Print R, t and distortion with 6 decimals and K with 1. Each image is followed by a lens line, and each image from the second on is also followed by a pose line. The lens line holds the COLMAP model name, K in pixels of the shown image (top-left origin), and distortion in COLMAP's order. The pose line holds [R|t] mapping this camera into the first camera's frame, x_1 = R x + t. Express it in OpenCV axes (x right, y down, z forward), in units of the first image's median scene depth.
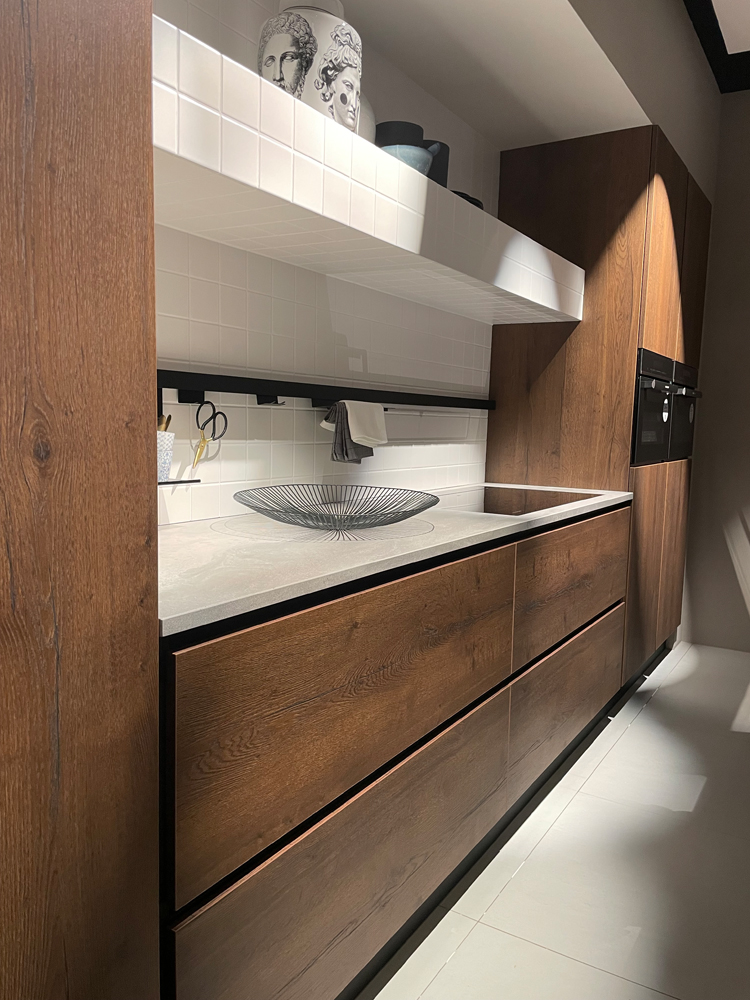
lens RADIAL K [[762.7, 0, 380.7], [0, 762.7, 501.0], [0, 0, 1]] dist [0.088834, -0.117190]
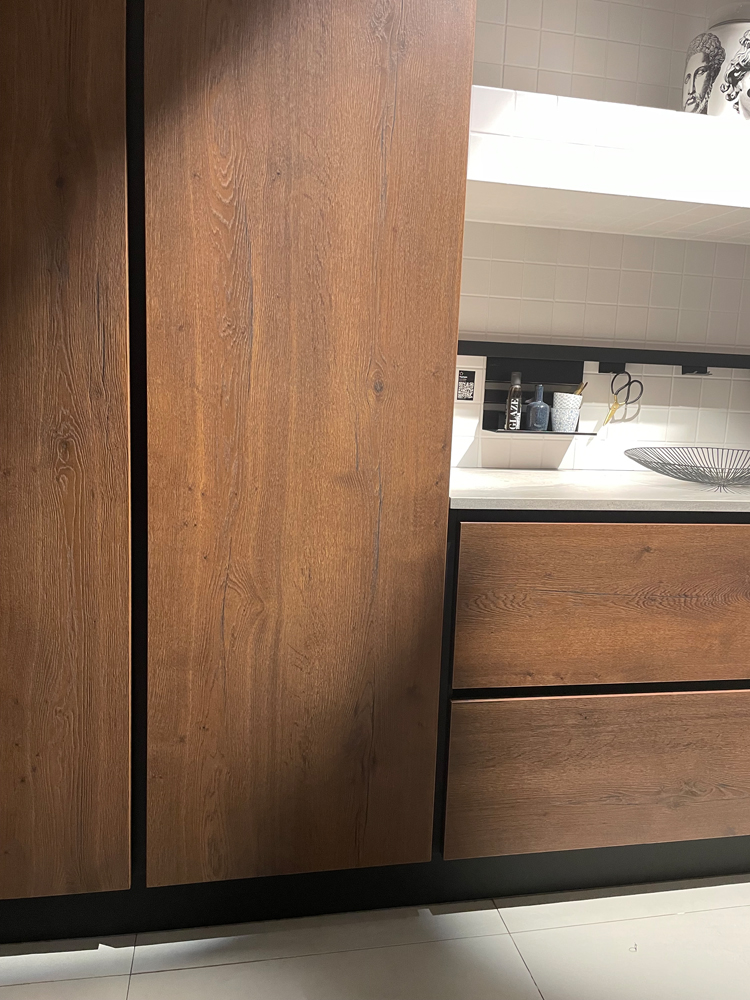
lens RADIAL K [[762.7, 0, 380.1], [0, 762.7, 501.6], [0, 0, 1]] dist [0.088834, -0.117190]
pose [[0.669588, 0.106076, -0.735119, 0.604711], [-0.103206, 0.993435, 0.049344, 0.076154], [0.735527, 0.042829, 0.676140, -0.140650]]
